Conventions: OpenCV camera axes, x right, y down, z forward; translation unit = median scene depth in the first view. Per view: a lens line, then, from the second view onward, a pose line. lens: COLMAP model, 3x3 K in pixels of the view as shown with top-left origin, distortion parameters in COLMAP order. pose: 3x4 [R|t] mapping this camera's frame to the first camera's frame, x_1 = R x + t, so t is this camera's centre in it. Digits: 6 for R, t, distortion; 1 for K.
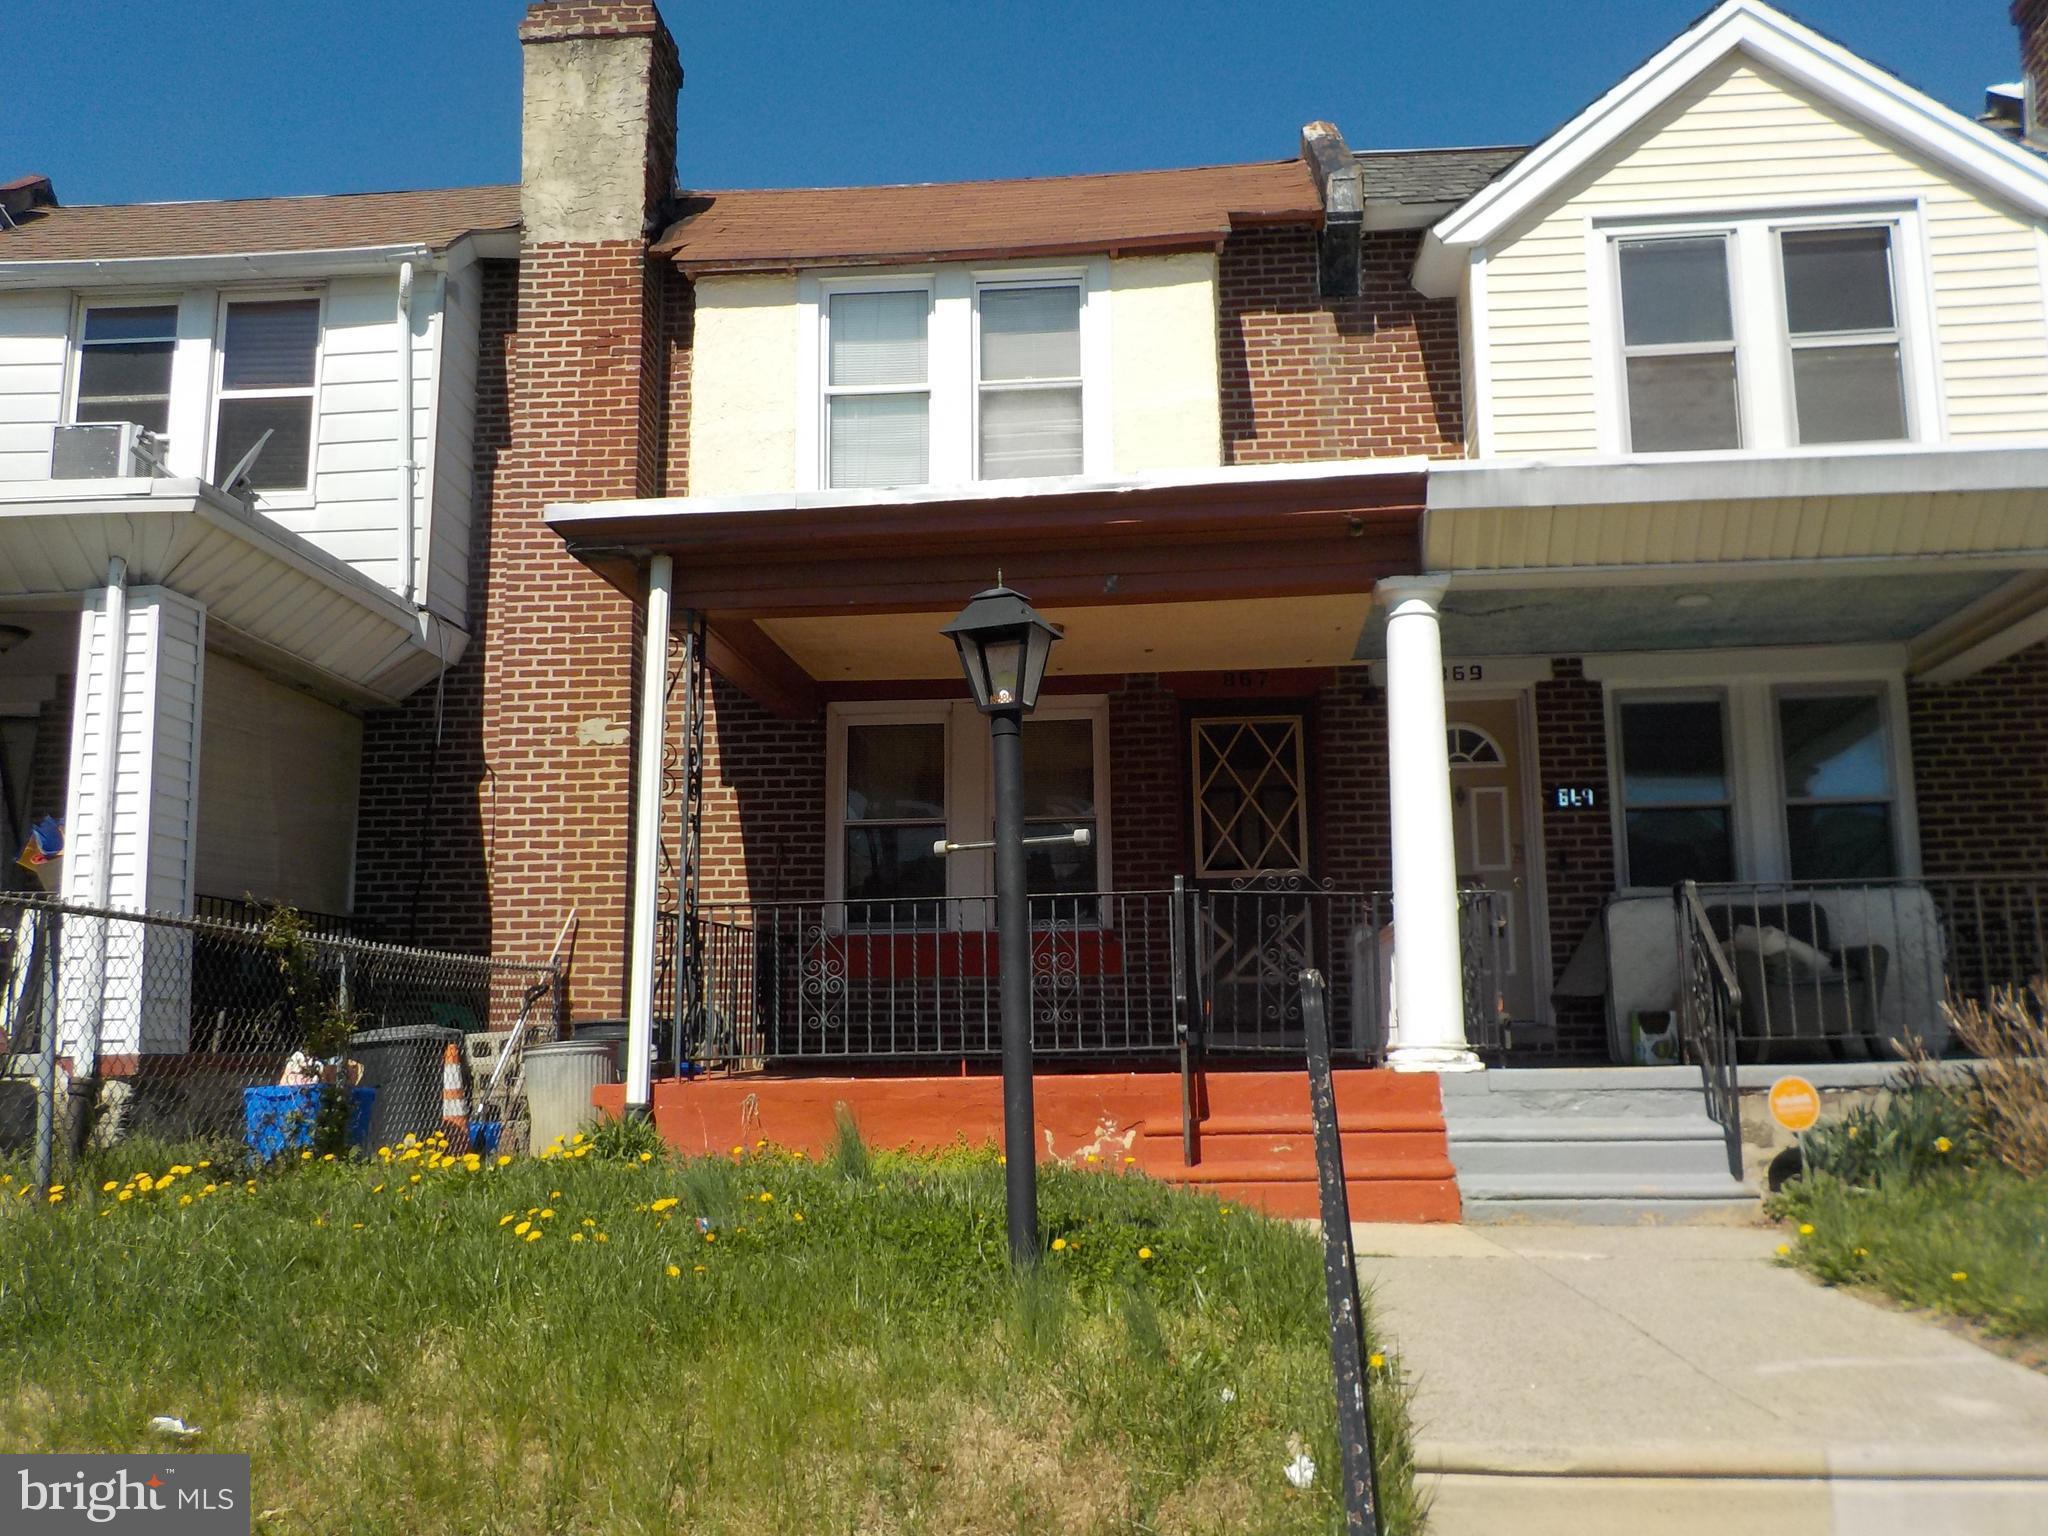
lens RADIAL K [[1861.6, 0, 1024.0], [0, 1861.6, 768.0], [0, 0, 1]] dist [-0.002376, 0.003696]
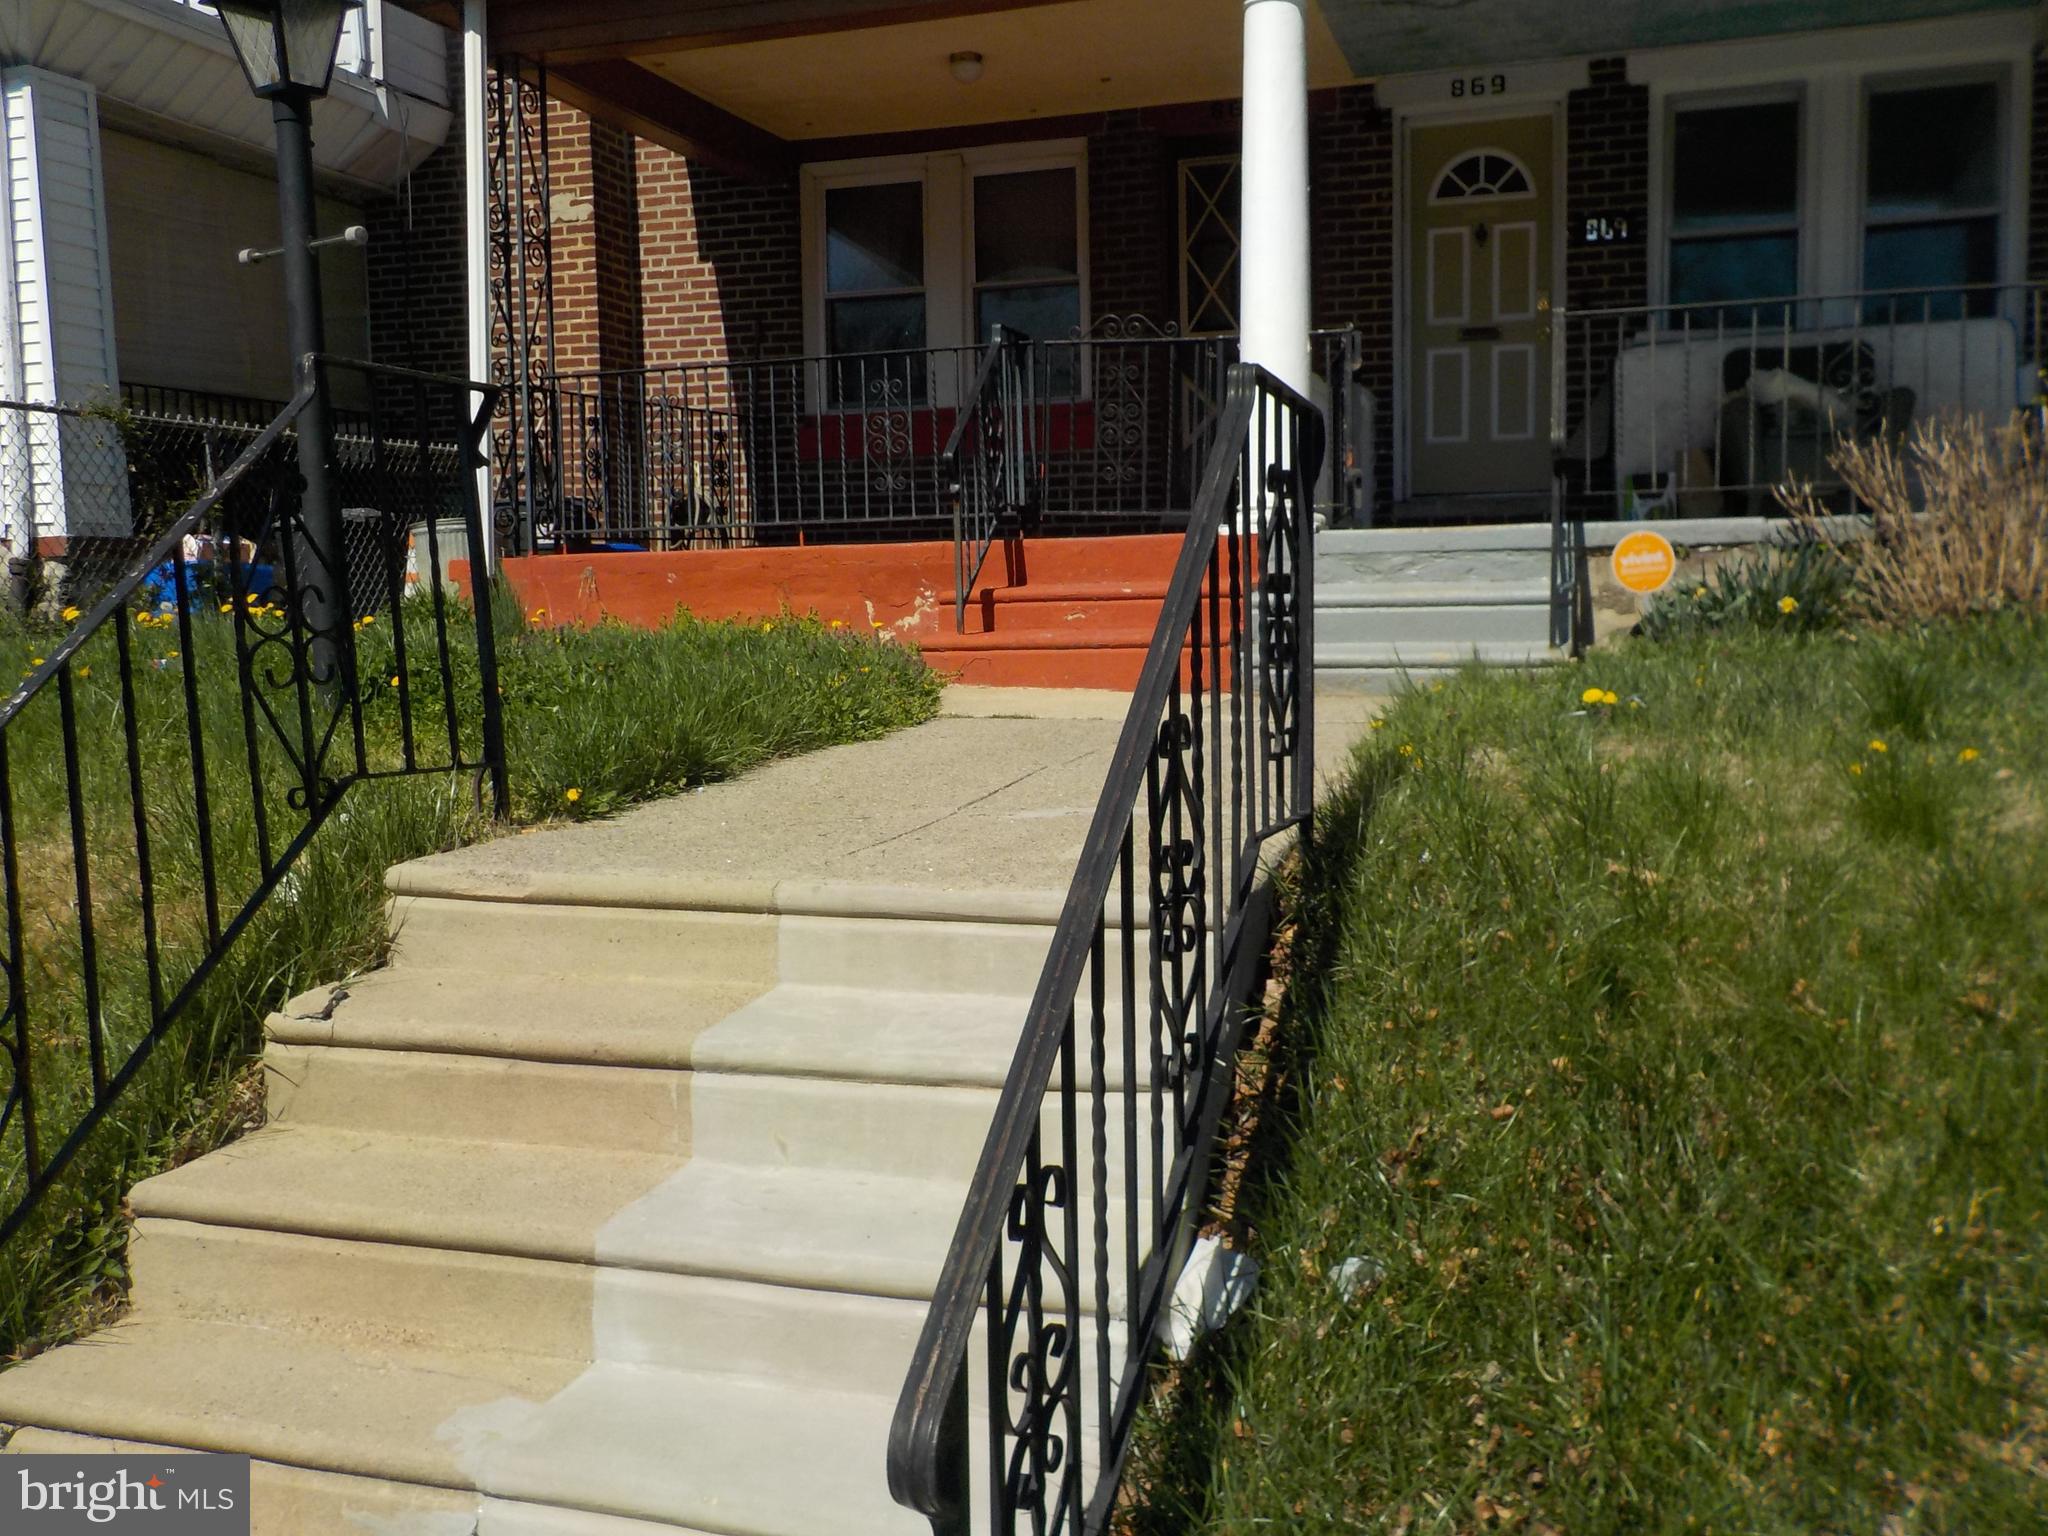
lens RADIAL K [[1861.6, 0, 1011.3], [0, 1861.6, 779.0], [0, 0, 1]] dist [0.009485, -0.011173]
pose [[0.976478, 0.015500, -0.215058, 0.214465], [0.041102, 0.965742, 0.256227, 0.028955], [0.211662, -0.259040, 0.942389, 0.060589]]
